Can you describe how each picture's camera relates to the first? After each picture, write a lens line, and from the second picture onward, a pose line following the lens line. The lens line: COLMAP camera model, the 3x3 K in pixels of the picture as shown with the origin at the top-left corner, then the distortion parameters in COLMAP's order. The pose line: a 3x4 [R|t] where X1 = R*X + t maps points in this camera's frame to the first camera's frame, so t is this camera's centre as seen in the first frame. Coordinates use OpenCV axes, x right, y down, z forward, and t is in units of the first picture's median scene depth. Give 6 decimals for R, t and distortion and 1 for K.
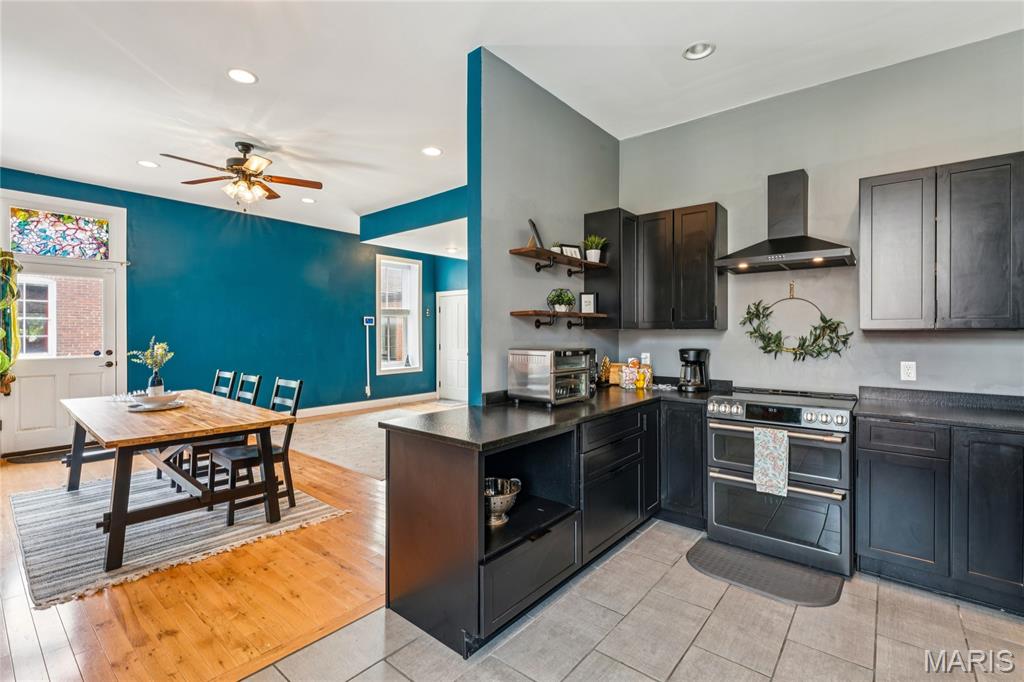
lens RADIAL K [[461.6, 0, 509.5], [0, 461.6, 329.1], [0, 0, 1]] dist [-0.000978, -0.000092]
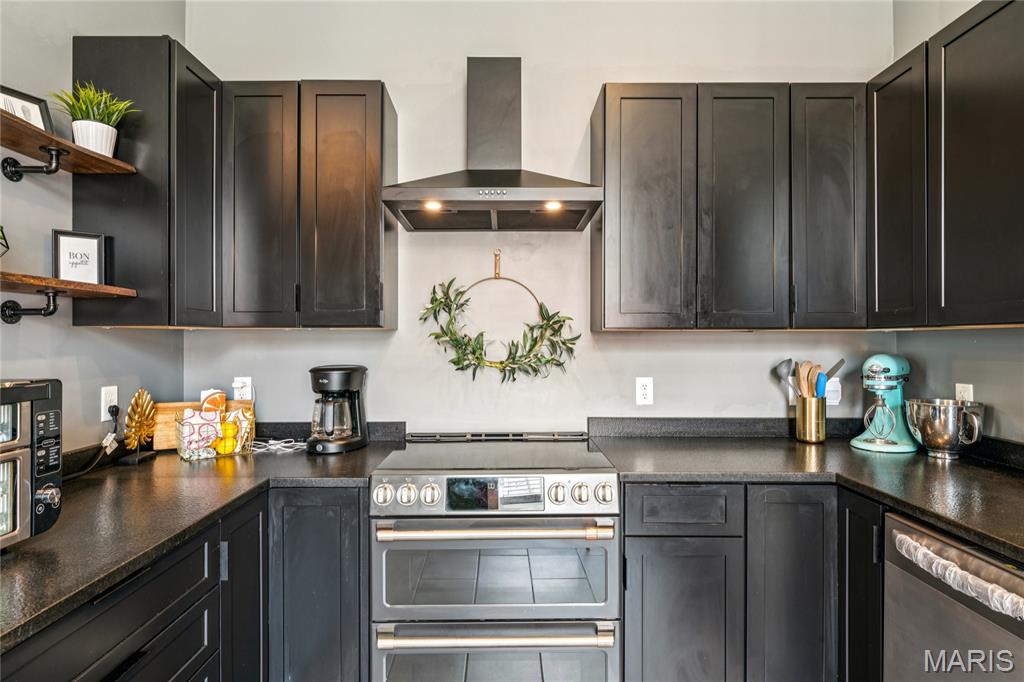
lens RADIAL K [[549.0, 0, 504.6], [0, 549.0, 339.1], [0, 0, 1]] dist [-0.004510, -0.000226]
pose [[0.767428, 0.000156, 0.641135, 0.156199], [-0.002770, 0.999991, 0.003073, 0.010060], [-0.641129, -0.004134, 0.767422, 0.431799]]
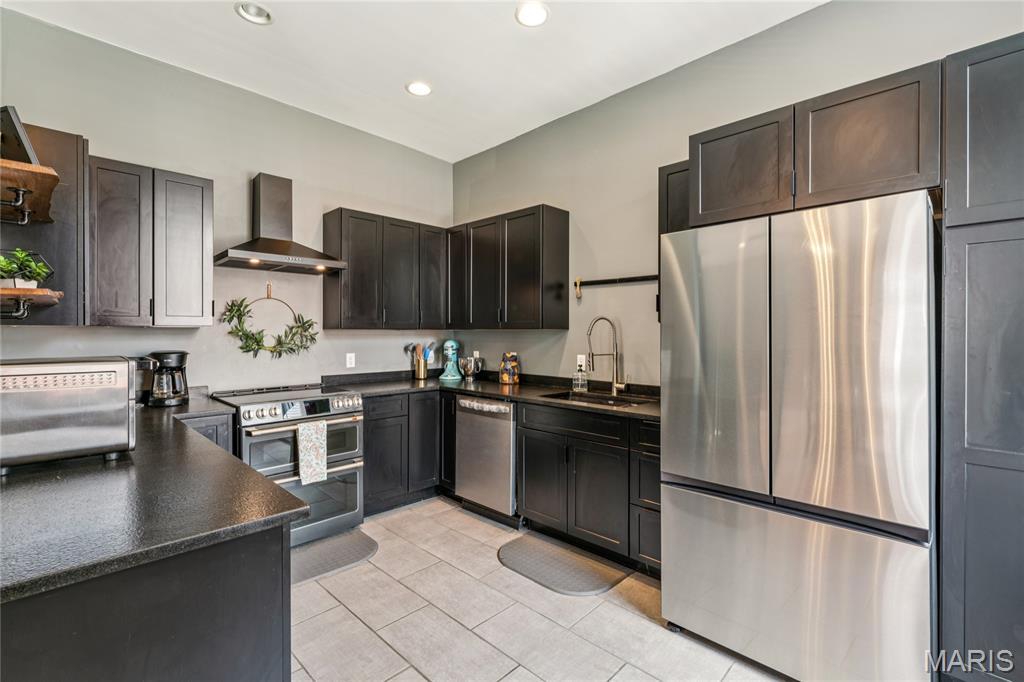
lens RADIAL K [[460.5, 0, 512.8], [0, 460.5, 332.3], [0, 0, 1]] dist [-0.002110, 0.000277]
pose [[0.083672, -0.001710, 0.996492, -0.358030], [-0.008939, 0.999957, 0.002466, 0.001926], [-0.996453, -0.009114, 0.083653, 0.357605]]
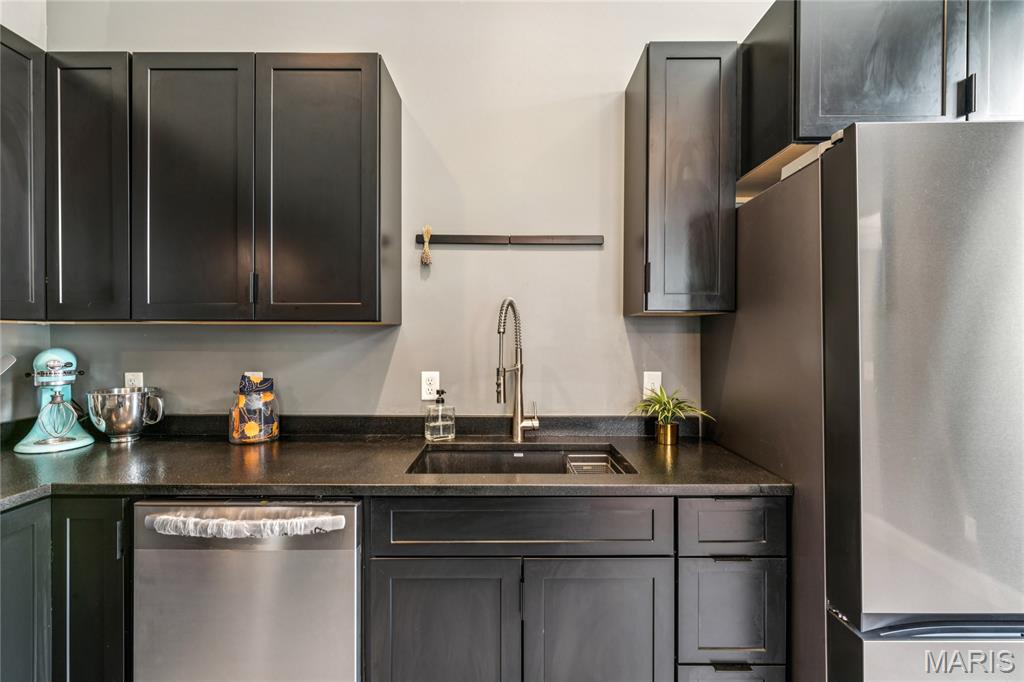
lens RADIAL K [[459.2, 0, 512.0], [0, 459.2, 341.0], [0, 0, 1]] dist [-0.000965, -0.000075]
pose [[-0.640626, -0.008719, 0.767804, 0.188910], [-0.008829, 0.999953, 0.003988, 0.013784], [-0.767803, -0.004224, -0.640673, 0.569545]]
